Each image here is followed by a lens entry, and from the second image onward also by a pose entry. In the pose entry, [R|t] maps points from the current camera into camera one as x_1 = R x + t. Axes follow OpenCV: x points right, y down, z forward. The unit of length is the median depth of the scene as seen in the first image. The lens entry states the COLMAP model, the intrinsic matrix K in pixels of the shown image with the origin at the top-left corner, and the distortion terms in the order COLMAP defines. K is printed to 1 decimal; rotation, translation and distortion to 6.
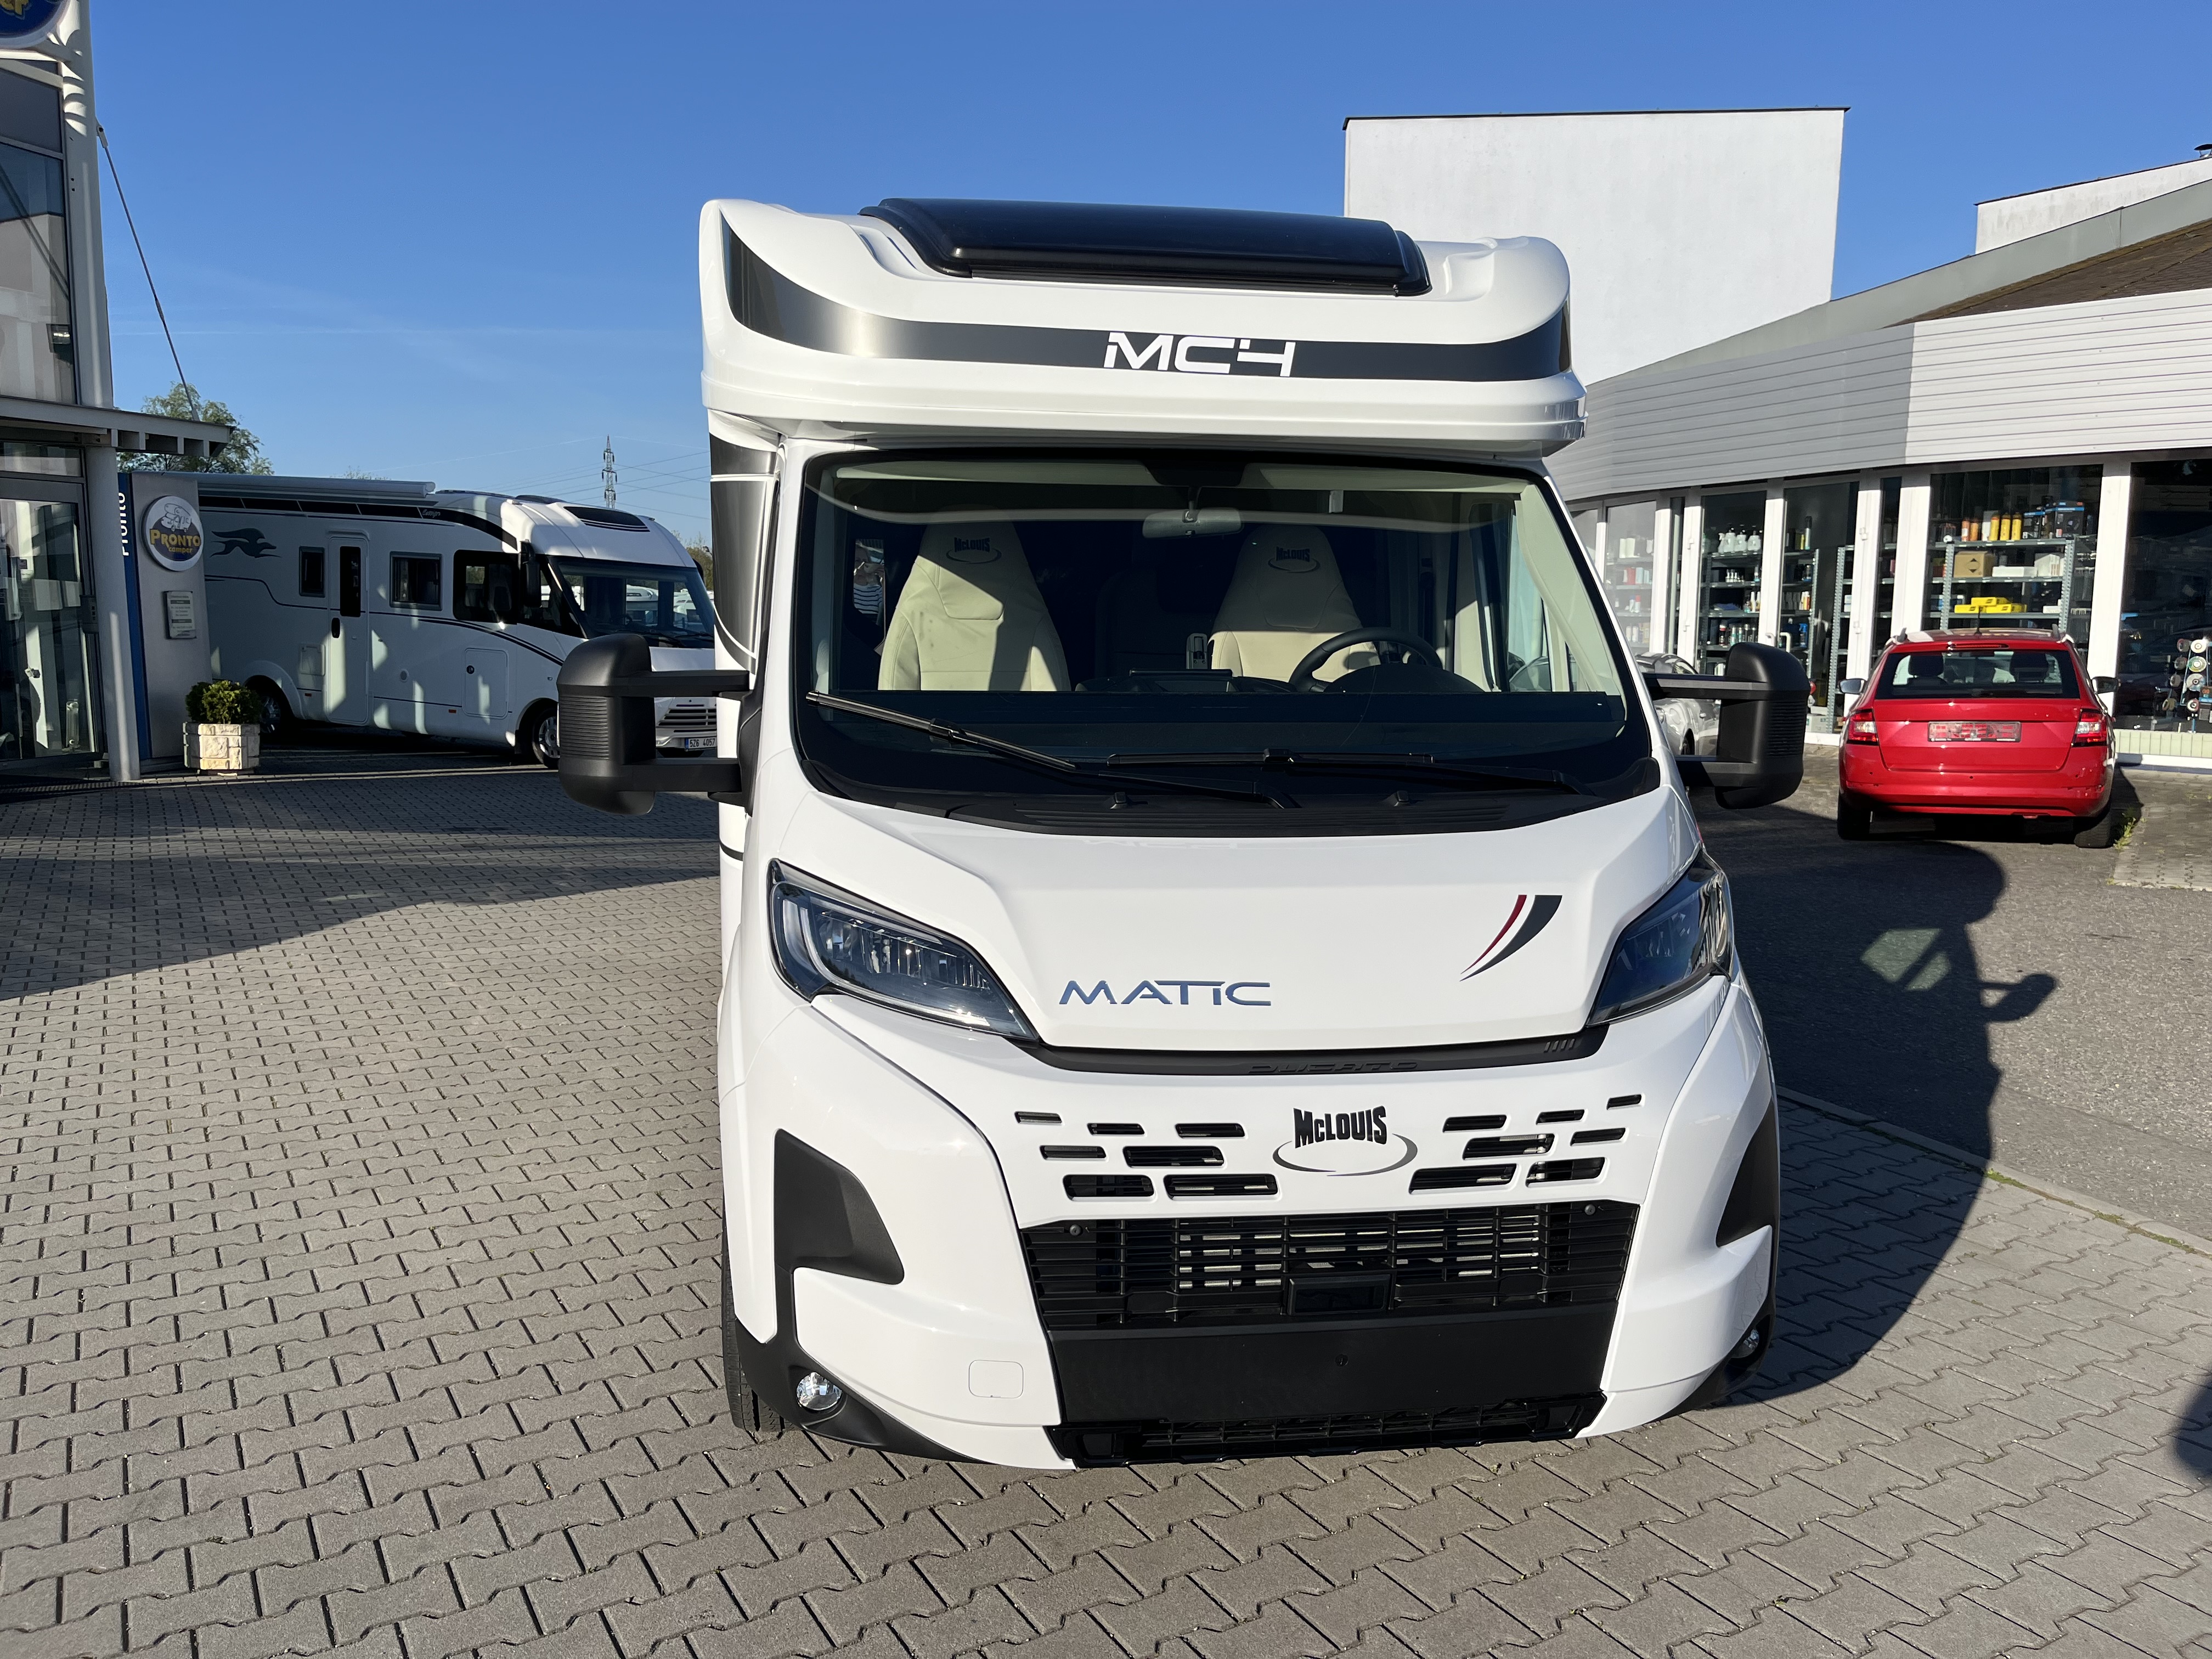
lens RADIAL K [[1678.1, 0, 1097.9], [0, 1678.1, 828.9], [0, 0, 1]] dist [0.043394, -0.045930]
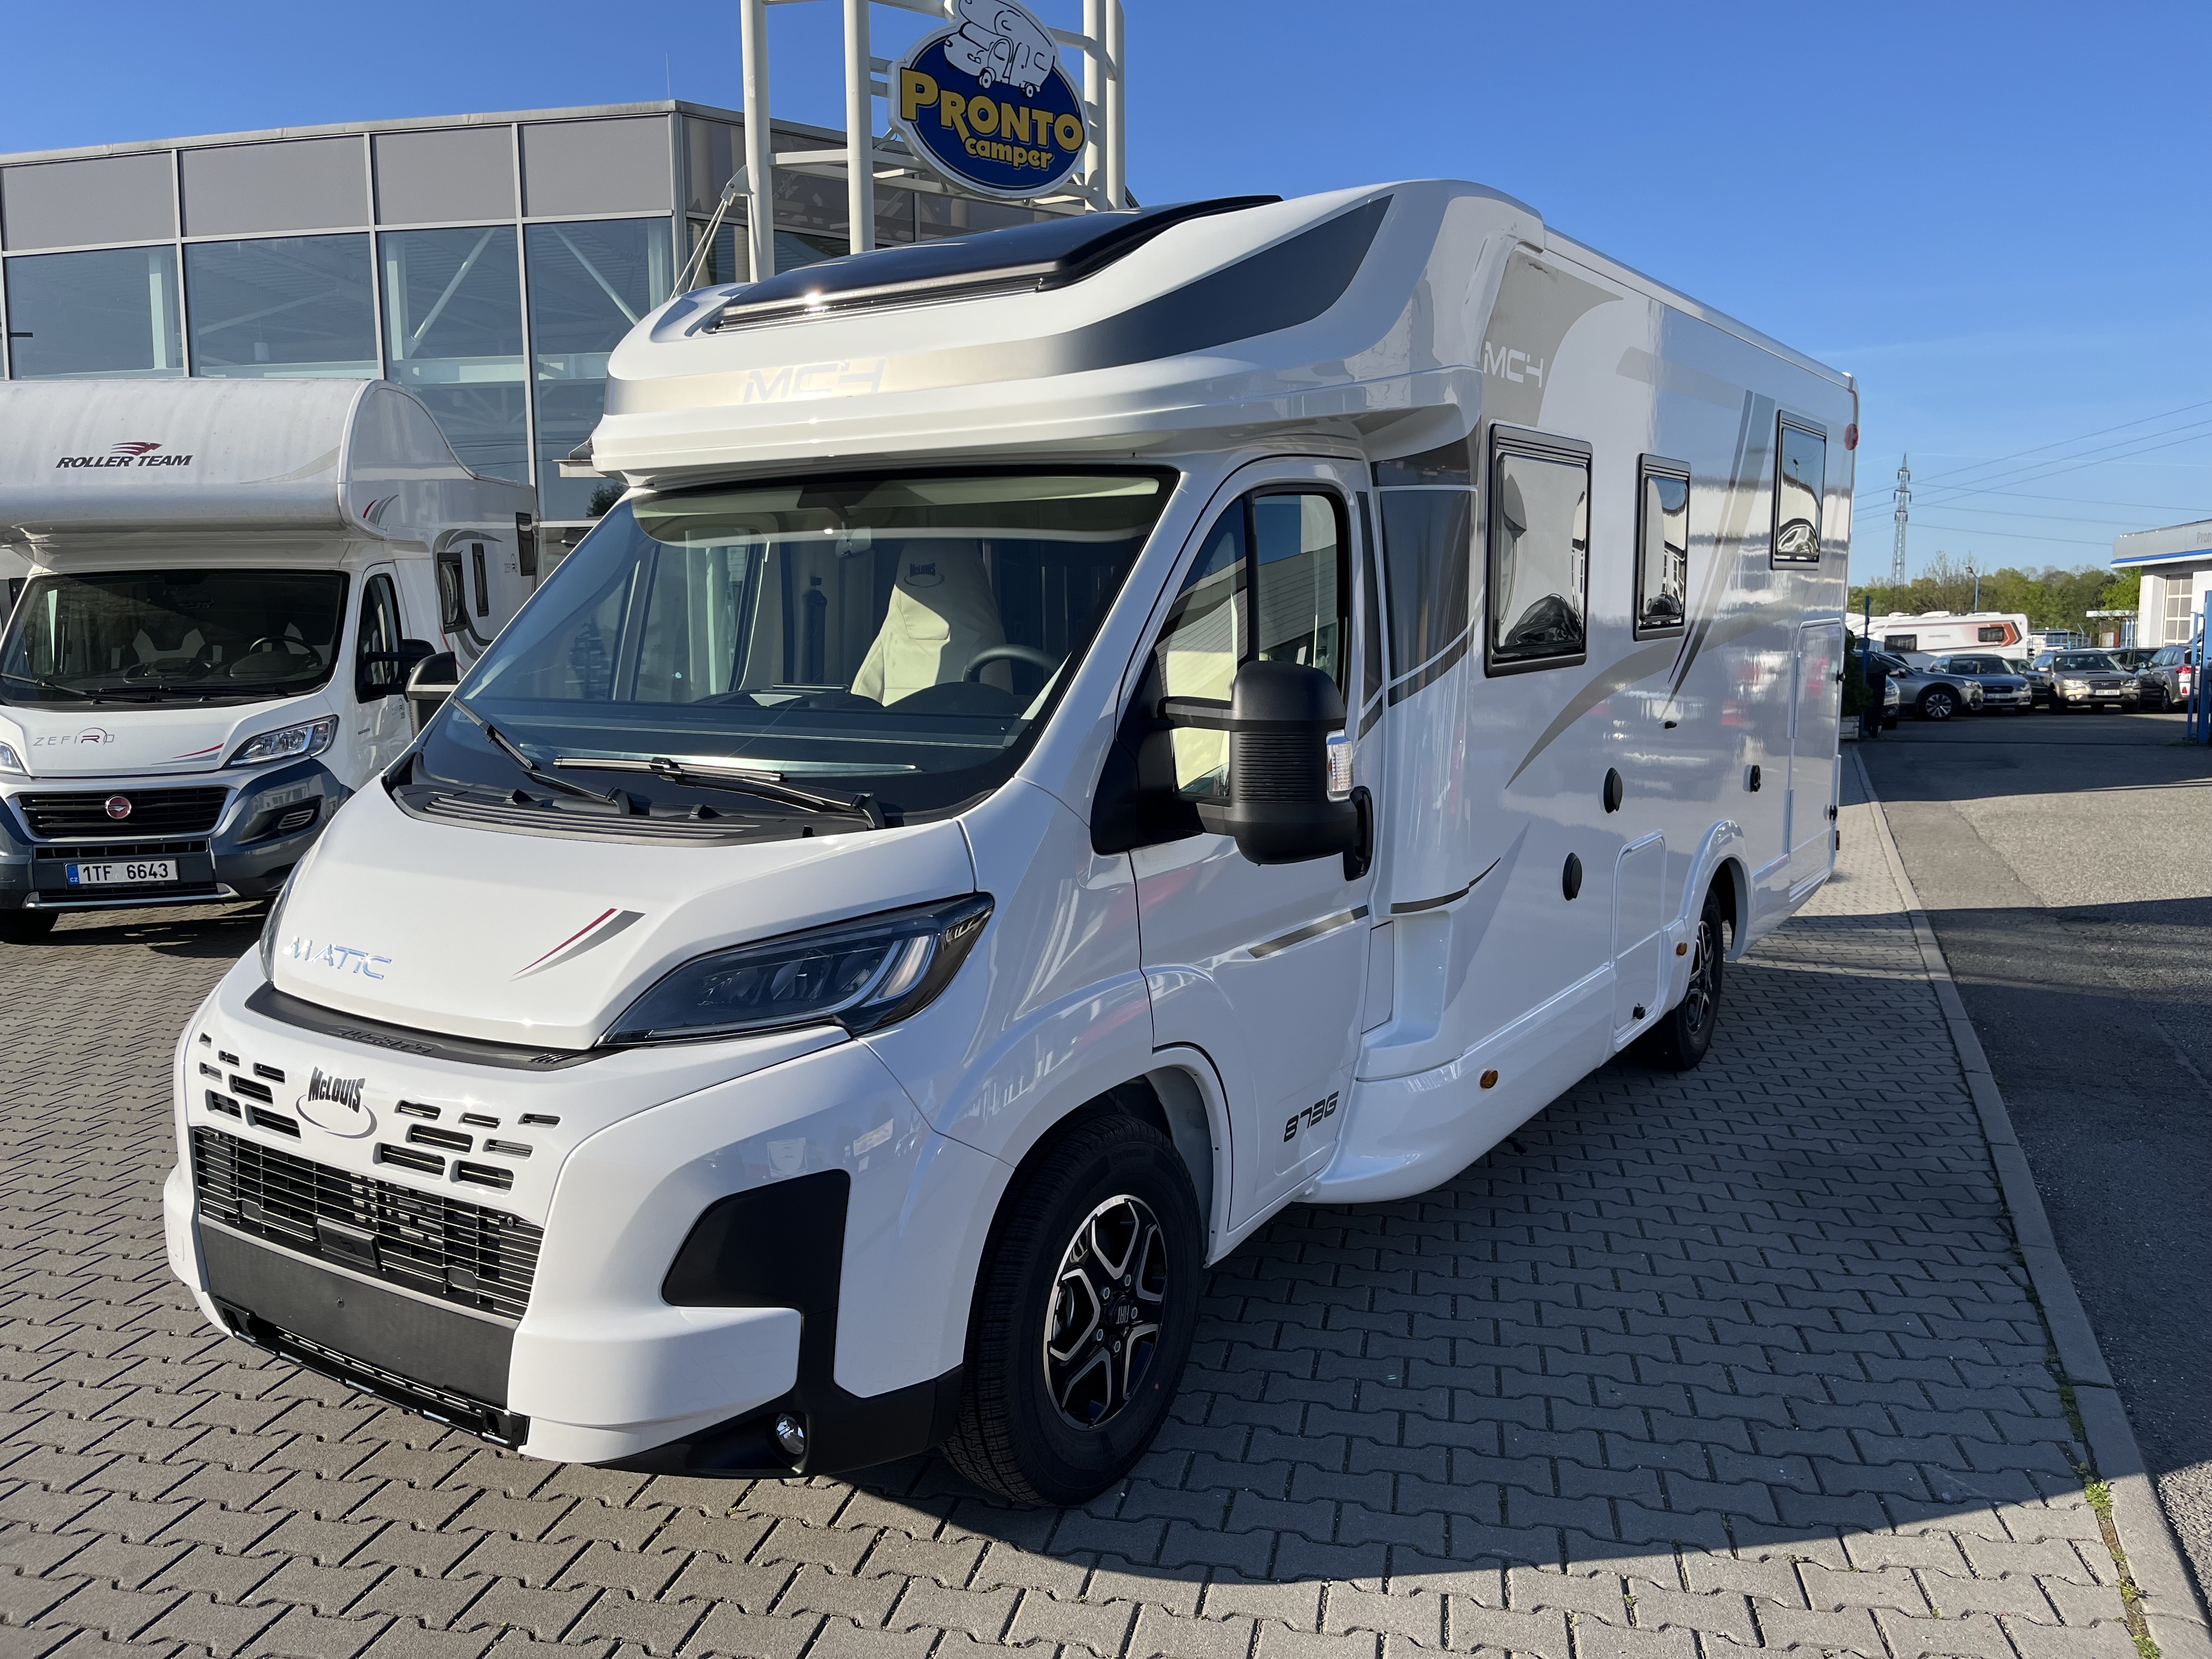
lens RADIAL K [[1678.1, 0, 1090.9], [0, 1678.1, 834.3], [0, 0, 1]] dist [0.043394, -0.045930]
pose [[0.743028, 0.066210, -0.665977, 1.220172], [-0.075852, 0.997014, 0.014492, -0.043723], [0.664948, 0.039748, 0.745831, 0.483761]]
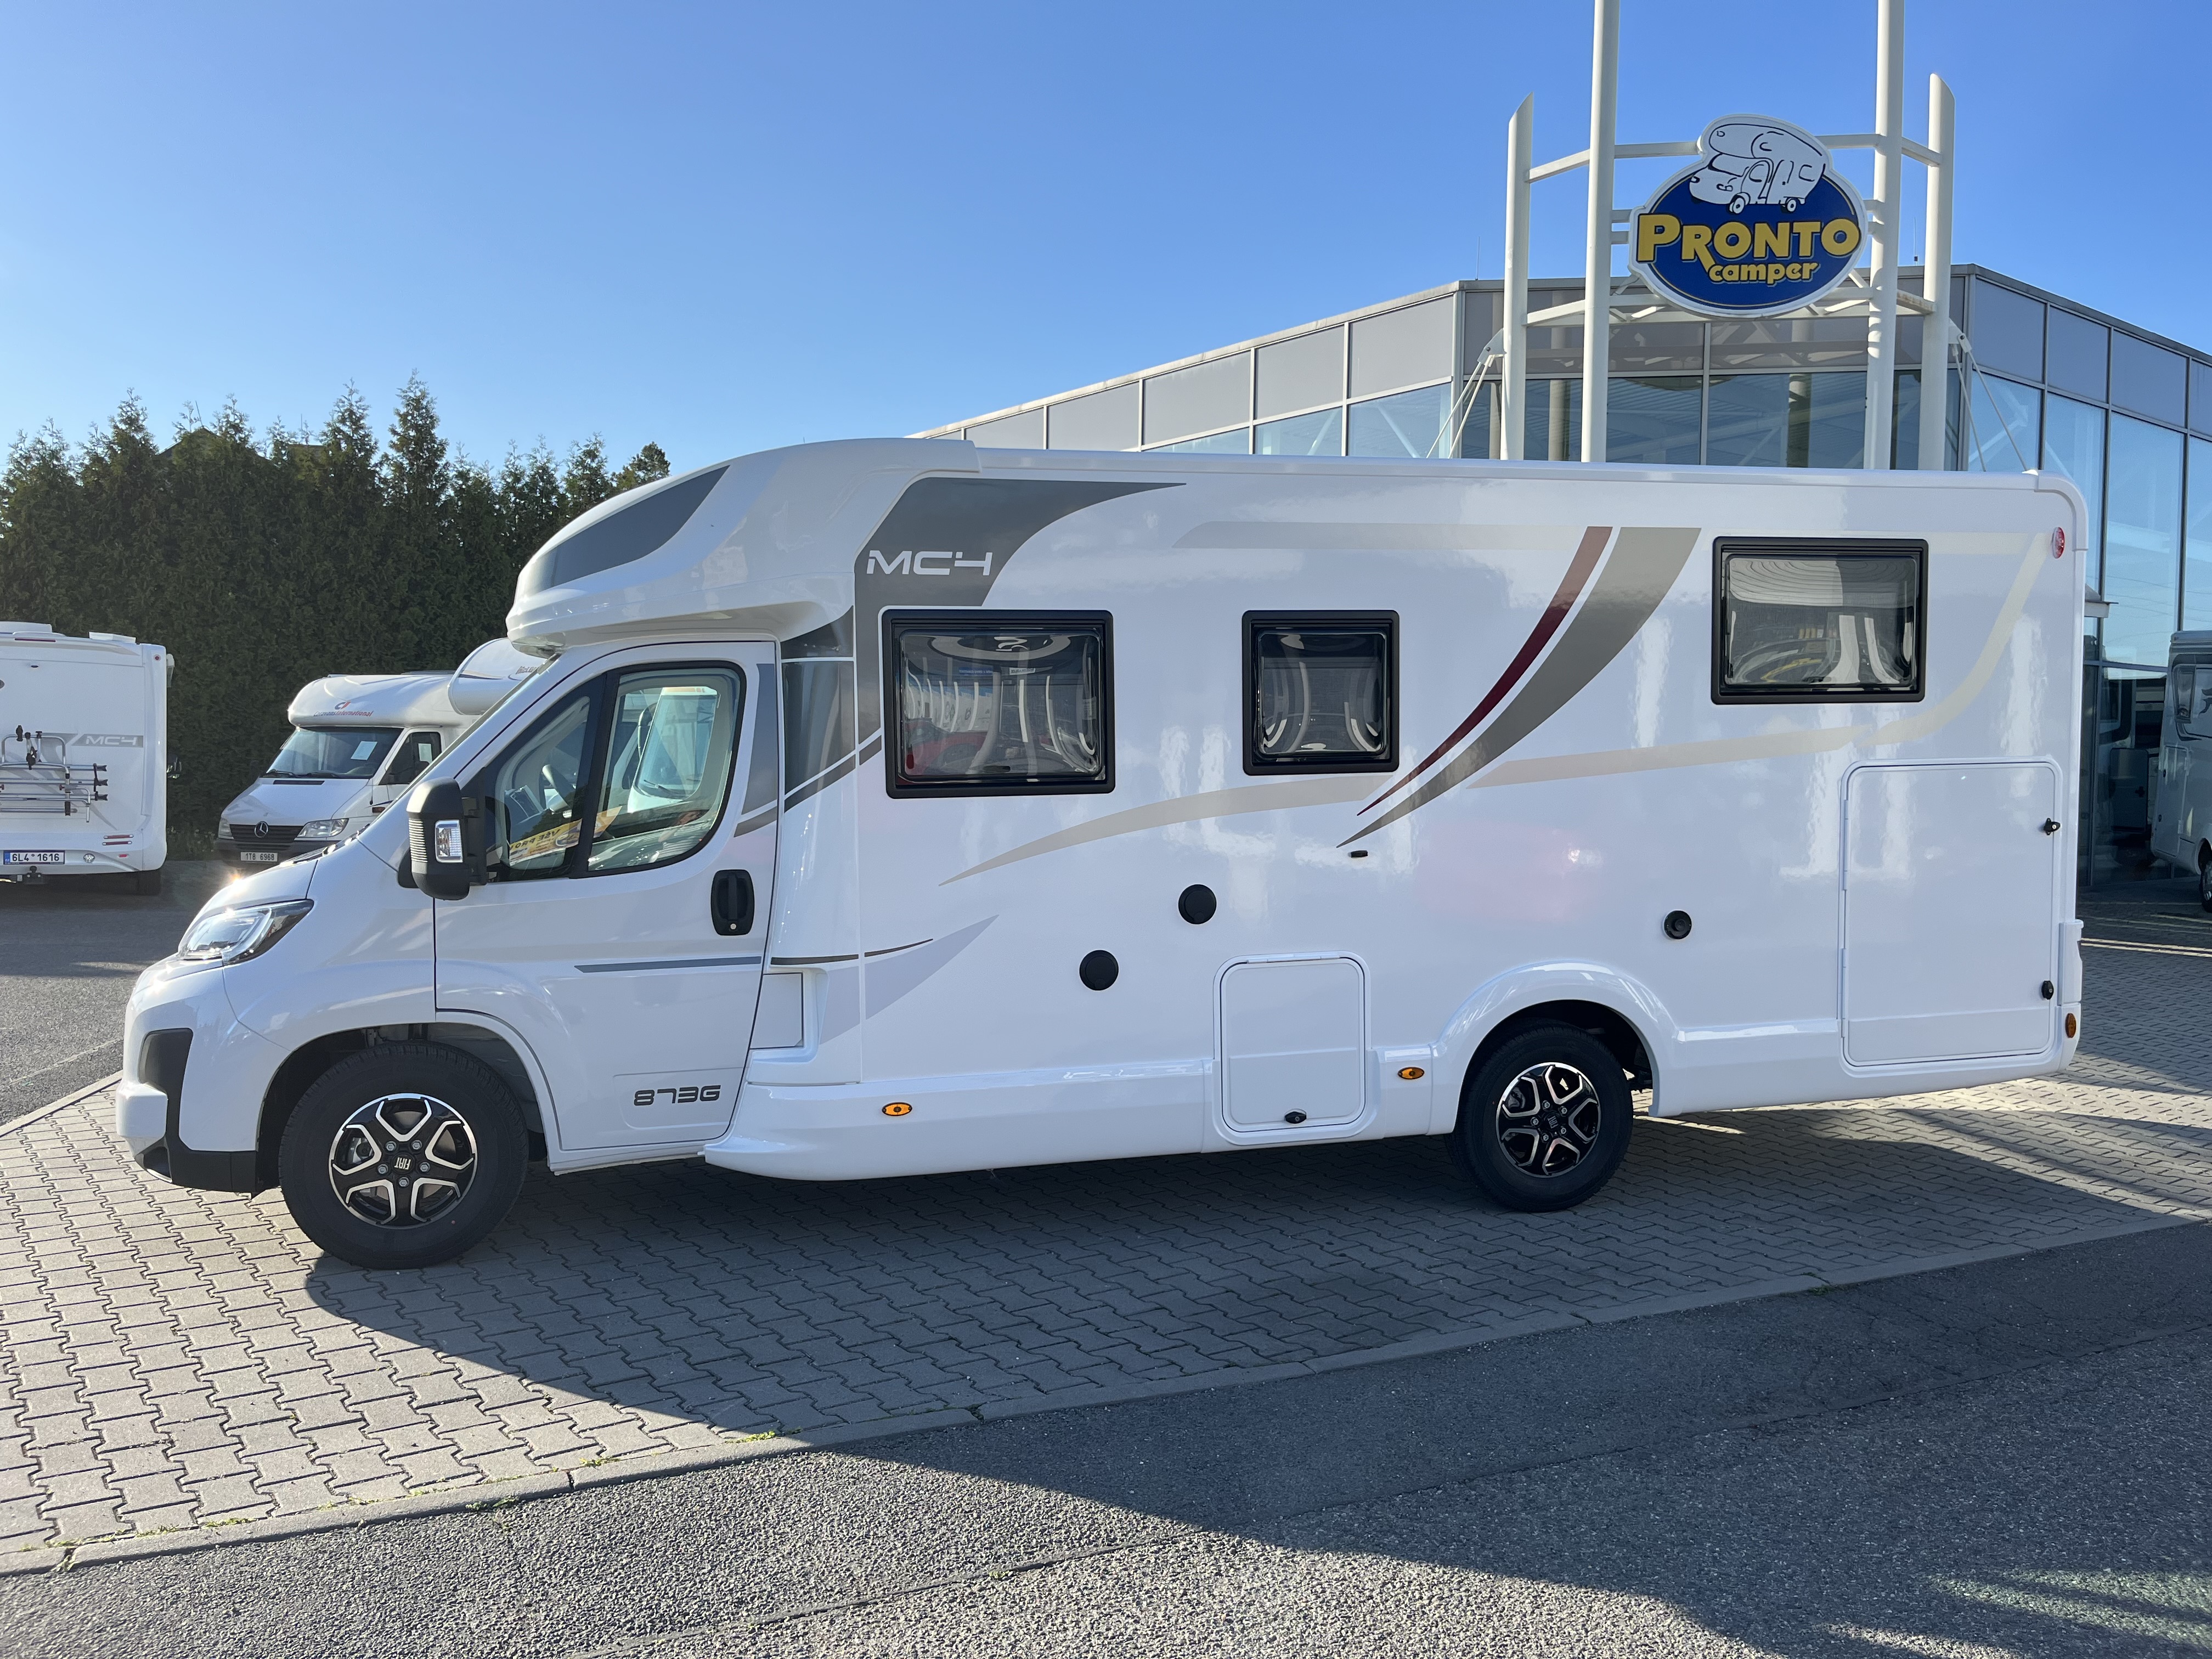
lens RADIAL K [[1678.1, 0, 1105.3], [0, 1678.1, 824.0], [0, 0, 1]] dist [0.043394, -0.045930]
pose [[0.107971, 0.040232, -0.993340, 2.482277], [-0.137636, 0.990164, 0.025143, -0.245553], [0.984580, 0.134004, 0.112447, 1.885434]]
